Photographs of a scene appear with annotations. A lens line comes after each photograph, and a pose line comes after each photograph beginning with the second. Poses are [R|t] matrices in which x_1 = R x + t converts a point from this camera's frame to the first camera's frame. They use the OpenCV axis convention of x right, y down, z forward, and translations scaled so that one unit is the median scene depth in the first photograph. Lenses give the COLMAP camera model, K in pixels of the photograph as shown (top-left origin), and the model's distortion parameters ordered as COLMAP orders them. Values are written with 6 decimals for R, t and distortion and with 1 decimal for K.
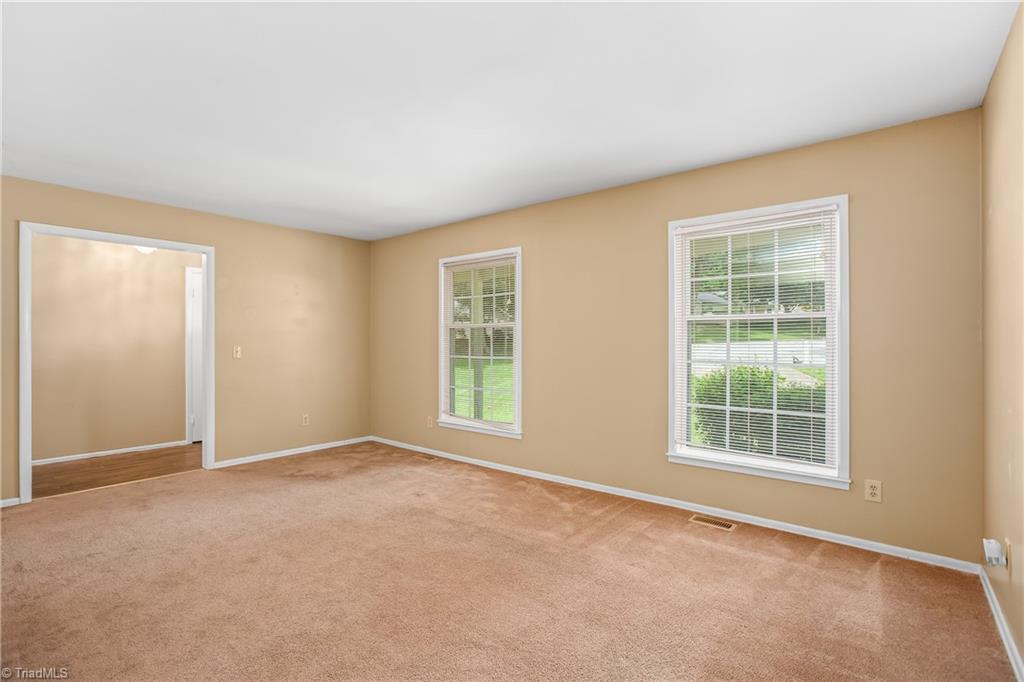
lens RADIAL K [[490.1, 0, 506.1], [0, 490.1, 337.9], [0, 0, 1]] dist [-0.022914, 0.009448]
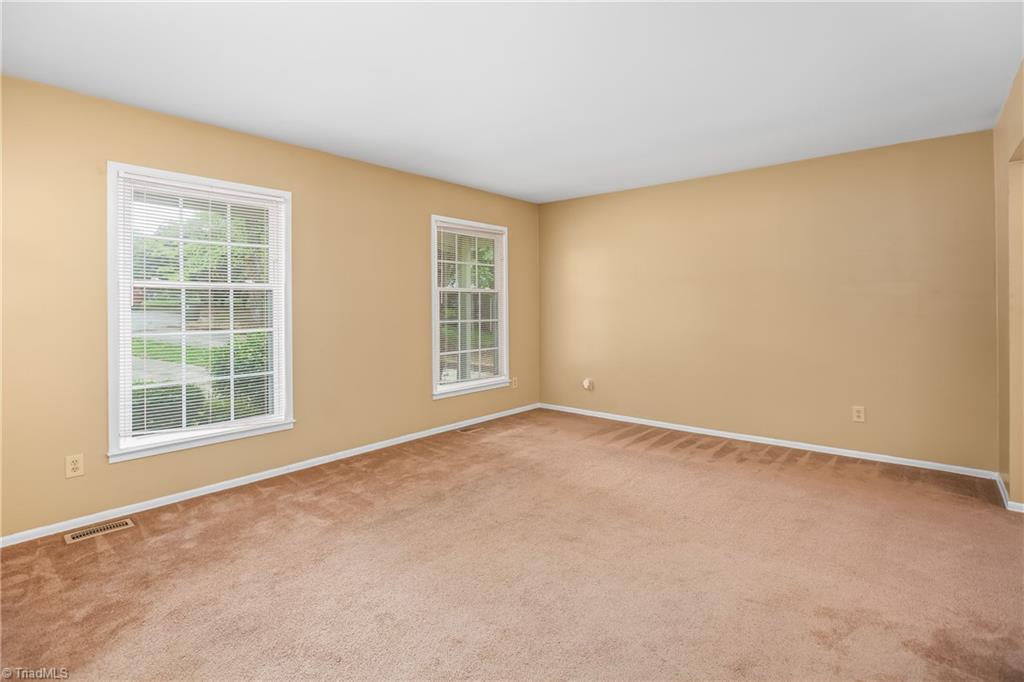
lens RADIAL K [[463.2, 0, 511.0], [0, 463.2, 320.3], [0, 0, 1]] dist [-0.019215, 0.000182]
pose [[0.049617, -0.025464, 0.998444, -0.454366], [0.005008, 0.999669, 0.025247, 0.005679], [-0.998756, 0.003748, 0.049728, 0.377053]]
